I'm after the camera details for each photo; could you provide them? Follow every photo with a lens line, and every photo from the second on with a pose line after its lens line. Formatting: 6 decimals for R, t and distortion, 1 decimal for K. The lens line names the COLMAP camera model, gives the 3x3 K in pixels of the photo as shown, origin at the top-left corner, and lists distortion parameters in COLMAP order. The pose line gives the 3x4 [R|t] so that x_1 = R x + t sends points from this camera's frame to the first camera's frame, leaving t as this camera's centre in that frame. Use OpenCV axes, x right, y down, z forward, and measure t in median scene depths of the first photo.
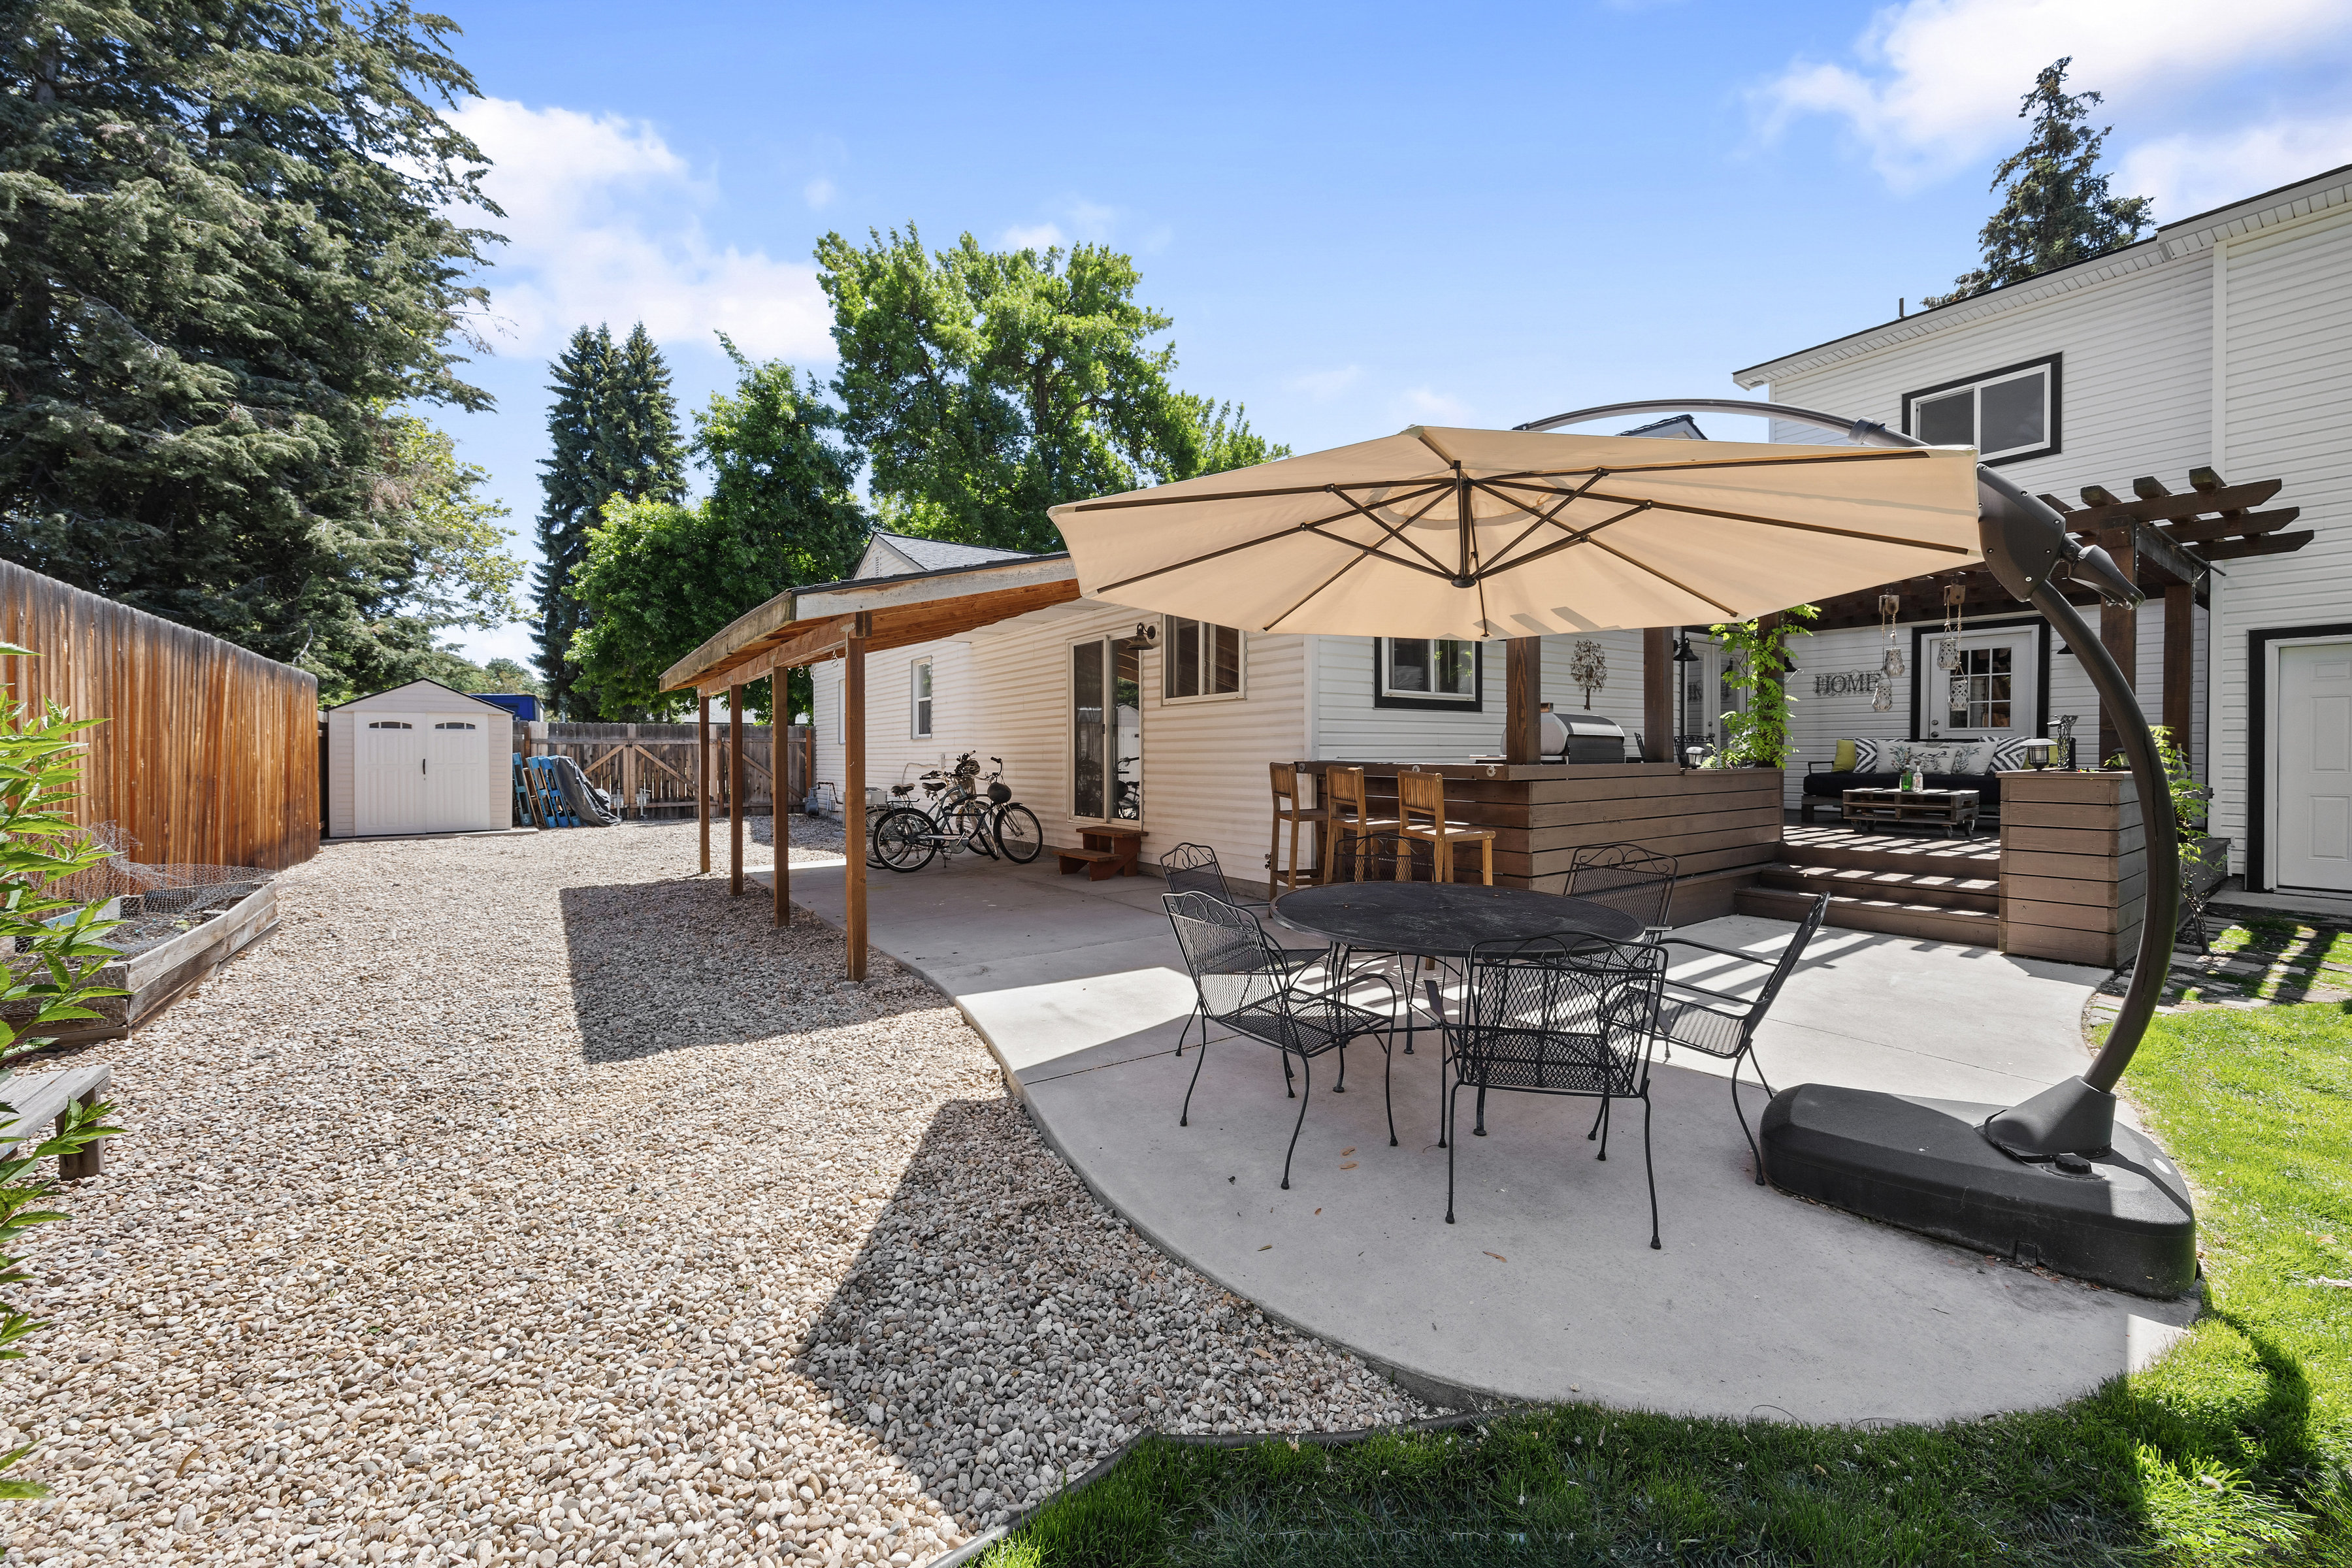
lens RADIAL K [[888.6, 0, 1197.6], [0, 888.6, 744.5], [0, 0, 1]] dist [-0.000090, 0.000049]
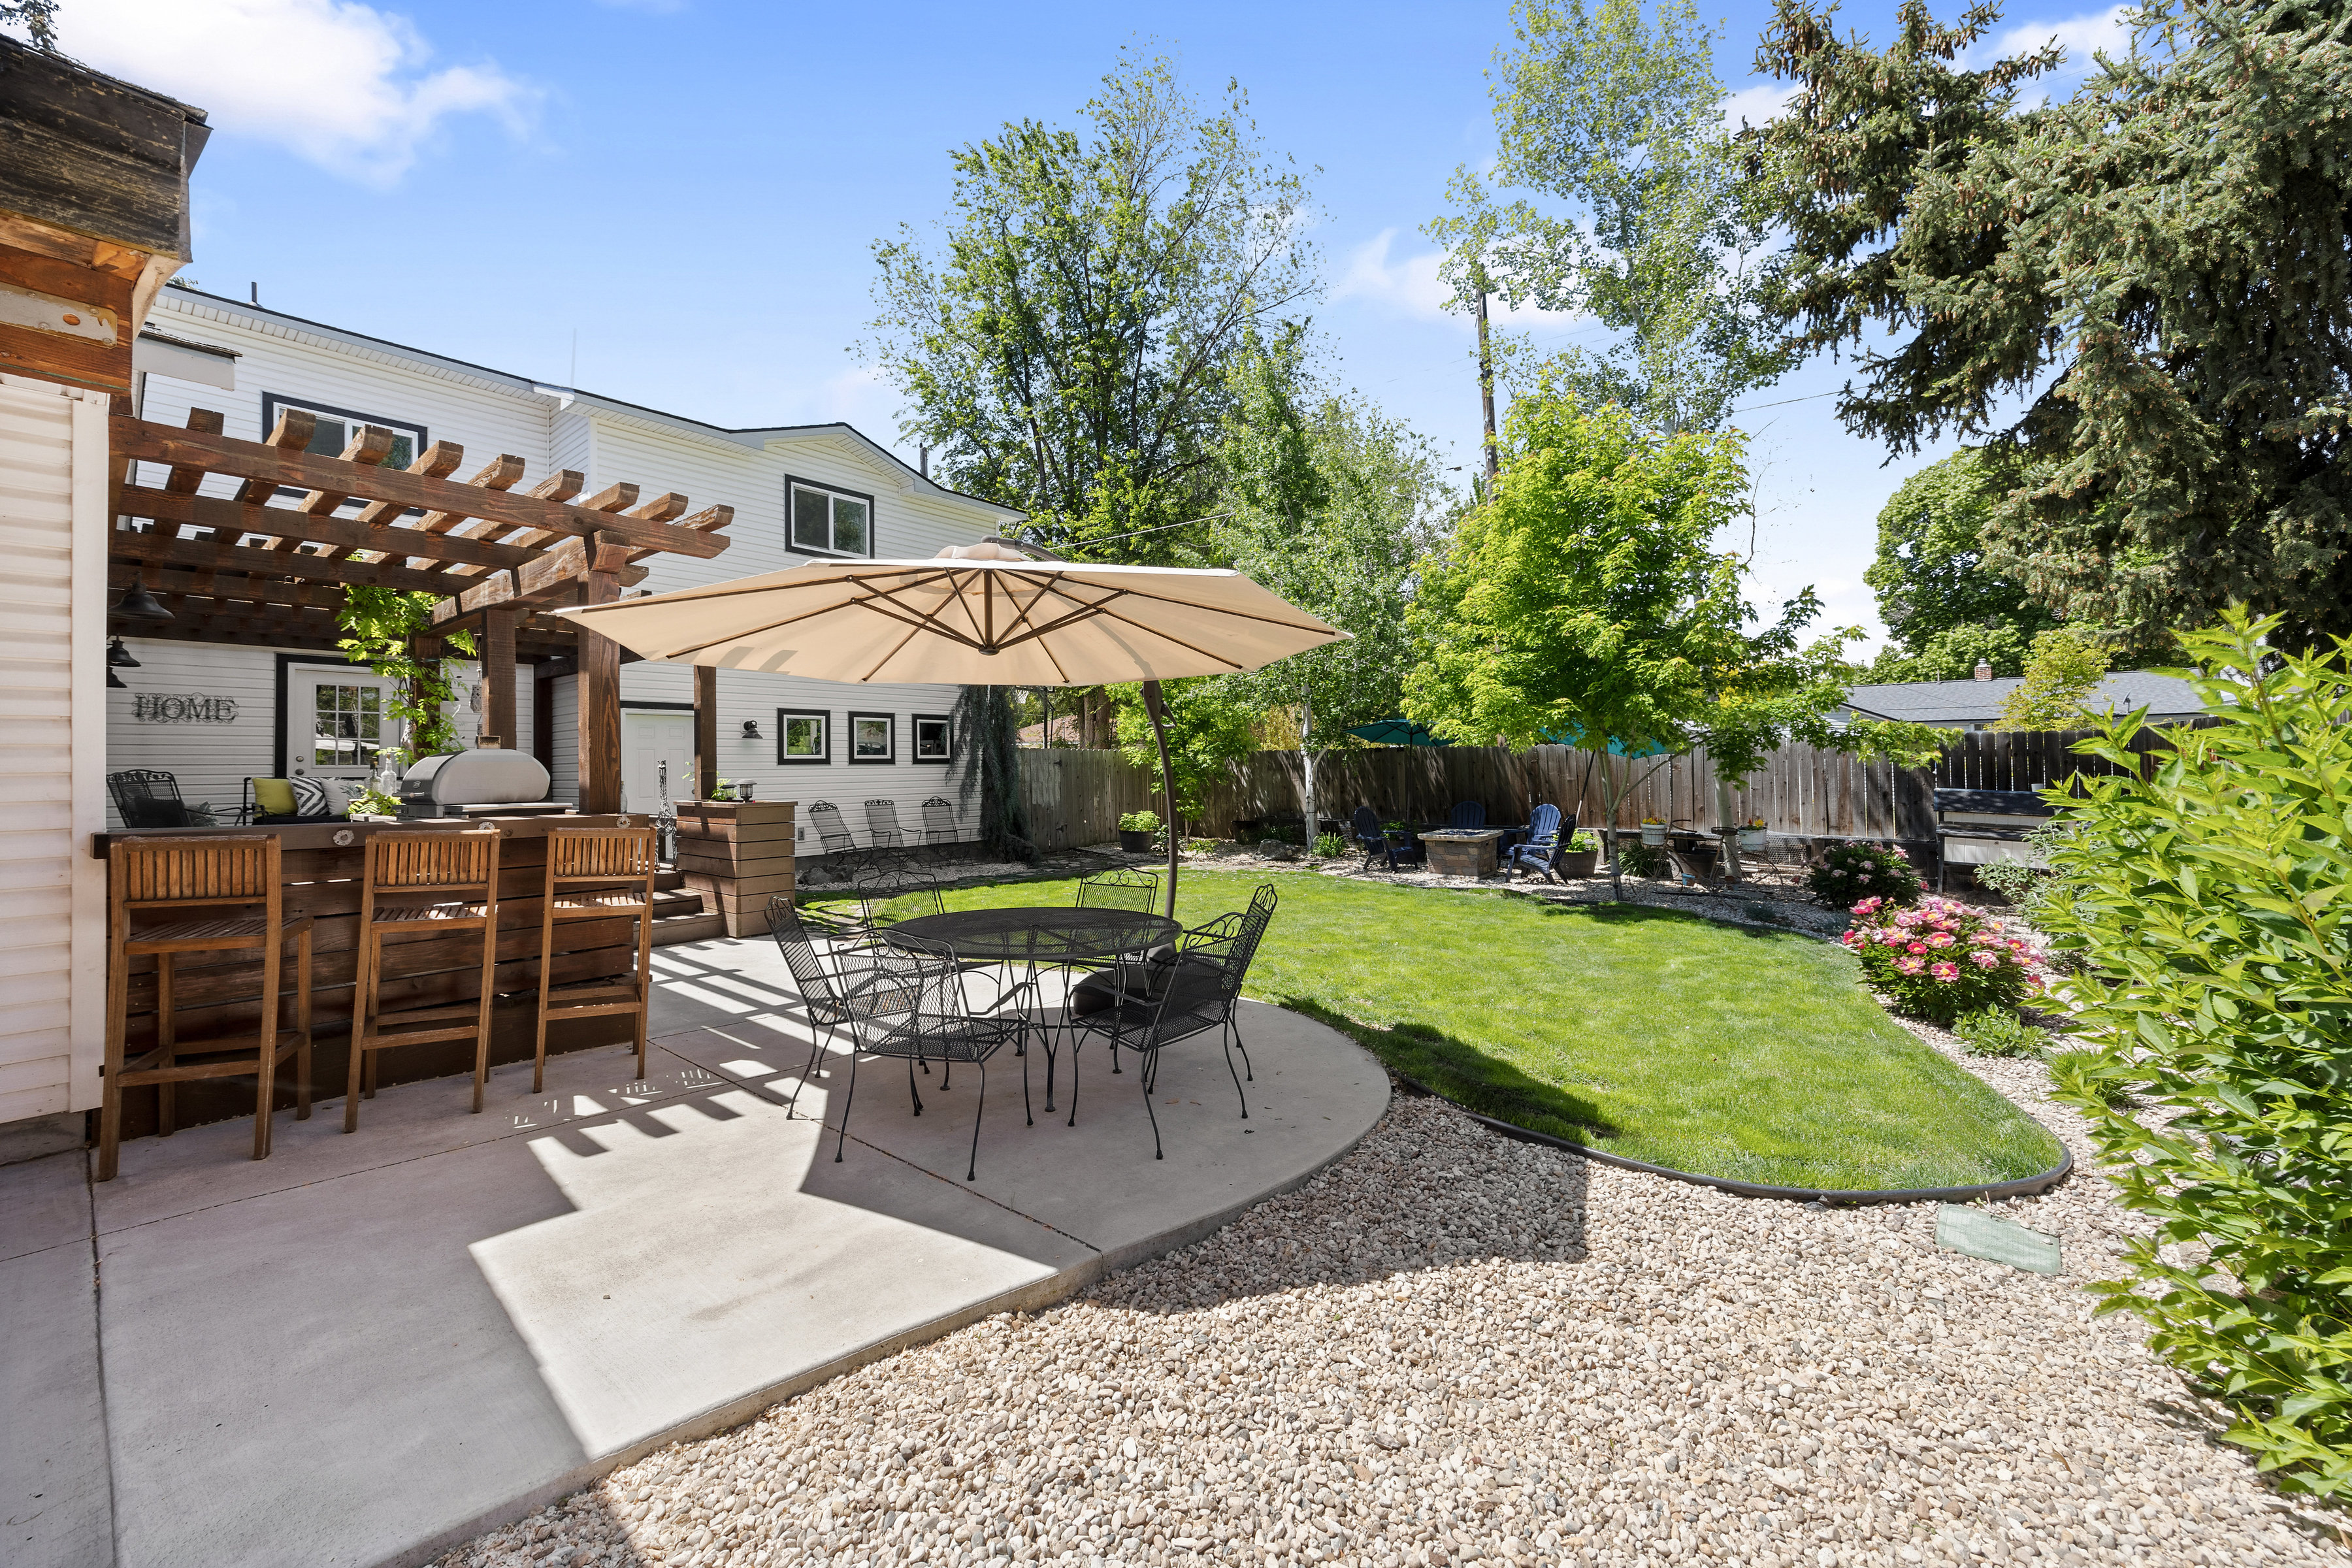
lens RADIAL K [[888.6, 0, 1176.6], [0, 888.6, 784.5], [0, 0, 1]] dist [-0.000090, 0.000049]
pose [[-0.227189, -0.010399, 0.973795, -0.868021], [0.002279, 0.999935, 0.011209, -0.020975], [-0.973848, 0.004766, -0.227150, 1.018541]]
